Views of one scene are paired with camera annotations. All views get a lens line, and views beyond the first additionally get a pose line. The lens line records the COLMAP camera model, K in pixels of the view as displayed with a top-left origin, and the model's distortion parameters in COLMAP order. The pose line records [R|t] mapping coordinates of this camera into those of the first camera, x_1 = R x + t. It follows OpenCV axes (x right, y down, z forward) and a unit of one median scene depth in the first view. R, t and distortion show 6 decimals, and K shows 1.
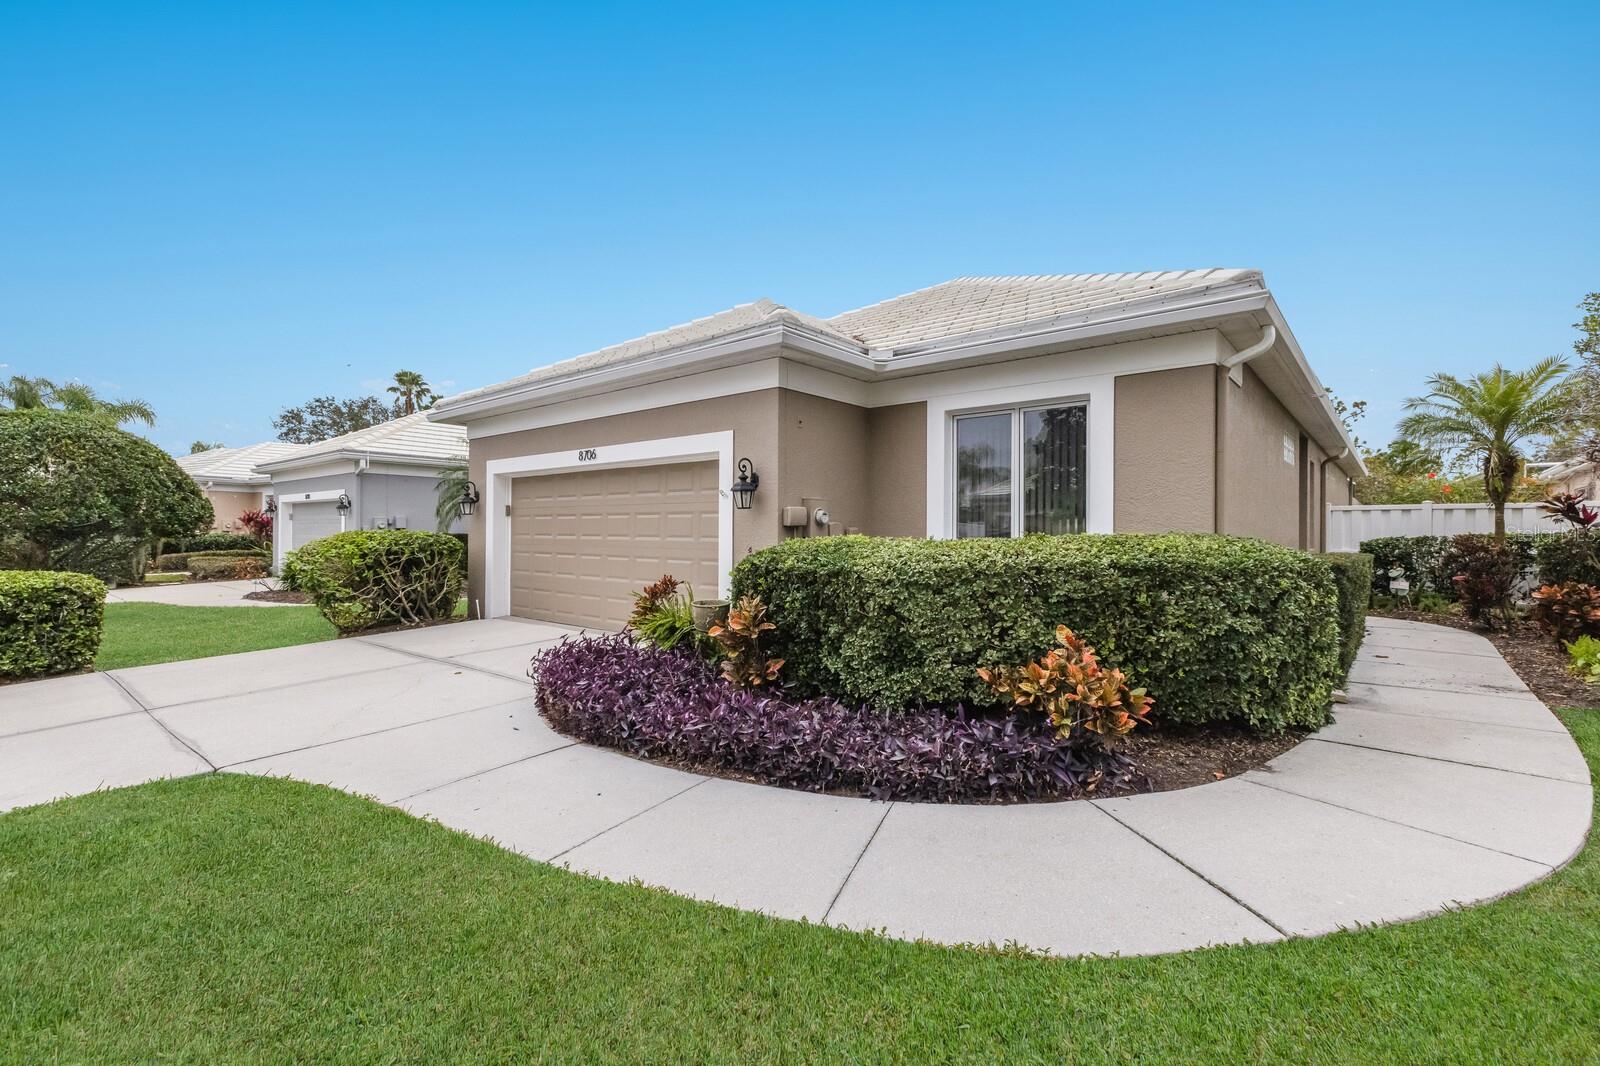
lens RADIAL K [[723.6, 0, 803.4], [0, 723.6, 521.9], [0, 0, 1]] dist [0.013537, -0.000862]
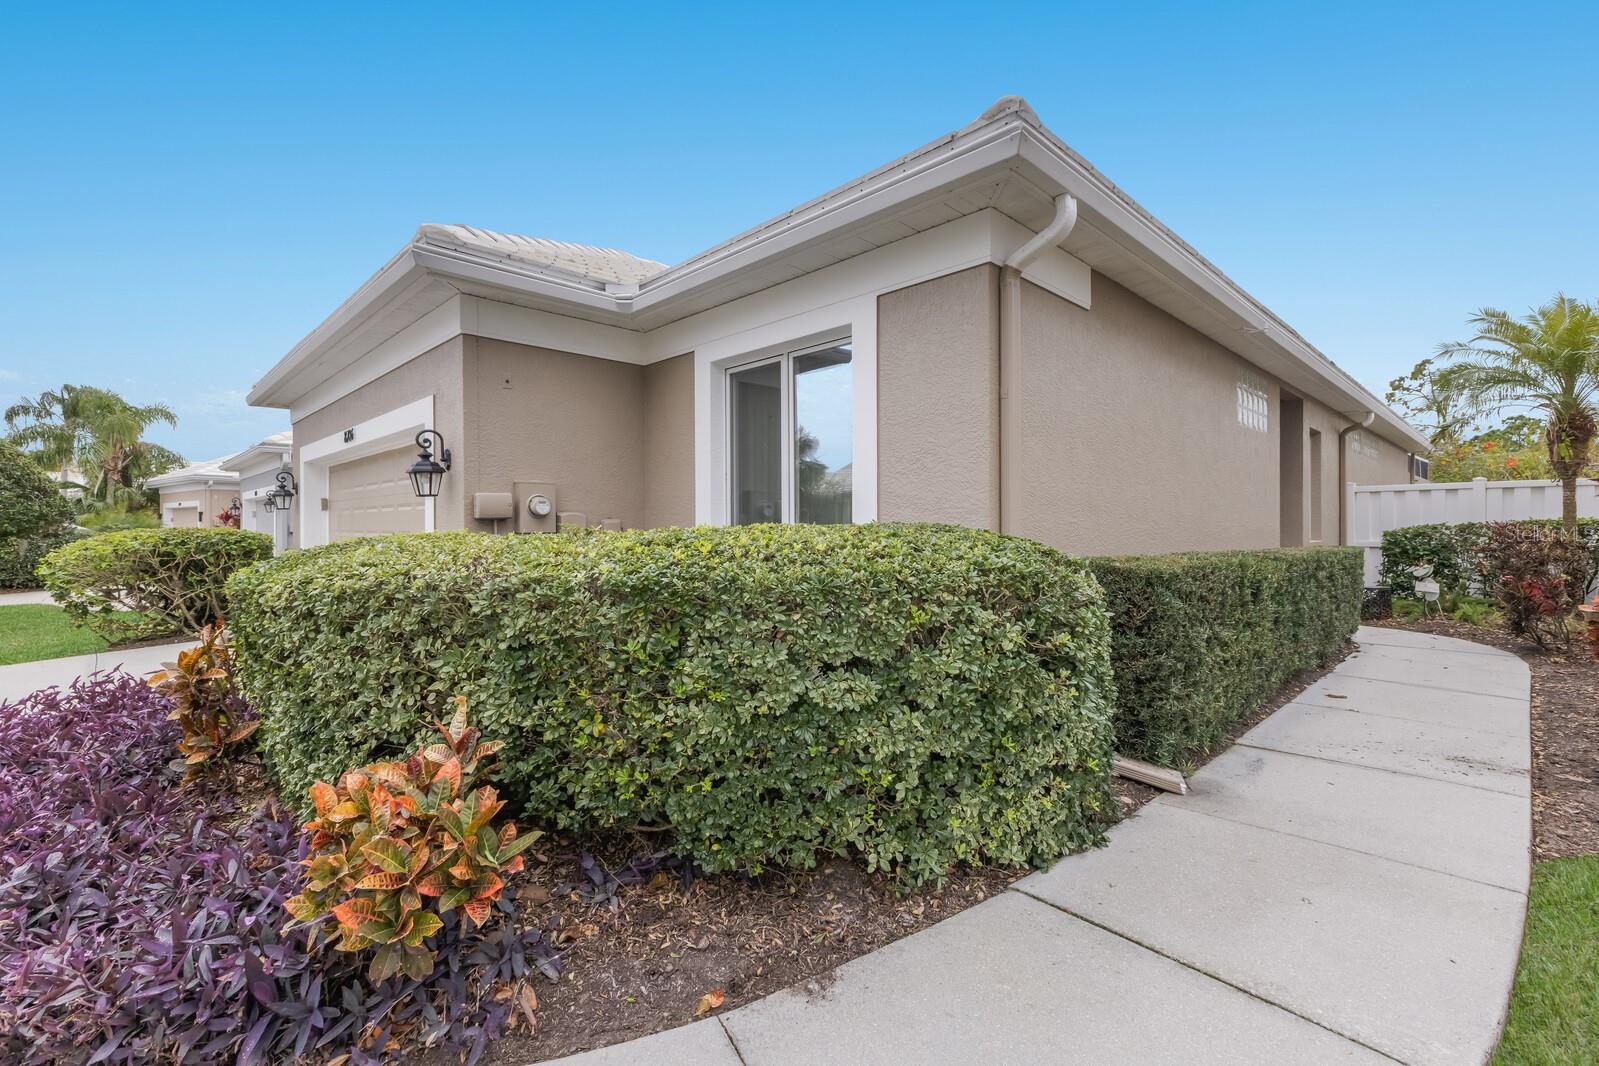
lens RADIAL K [[721.4, 0, 803.3], [0, 721.4, 516.3], [0, 0, 1]] dist [0.015836, -0.008143]
pose [[0.994908, -0.010508, -0.100238, 0.264768], [0.010776, 0.999940, 0.002132, 0.003869], [0.100209, -0.003201, 0.994961, 0.193830]]
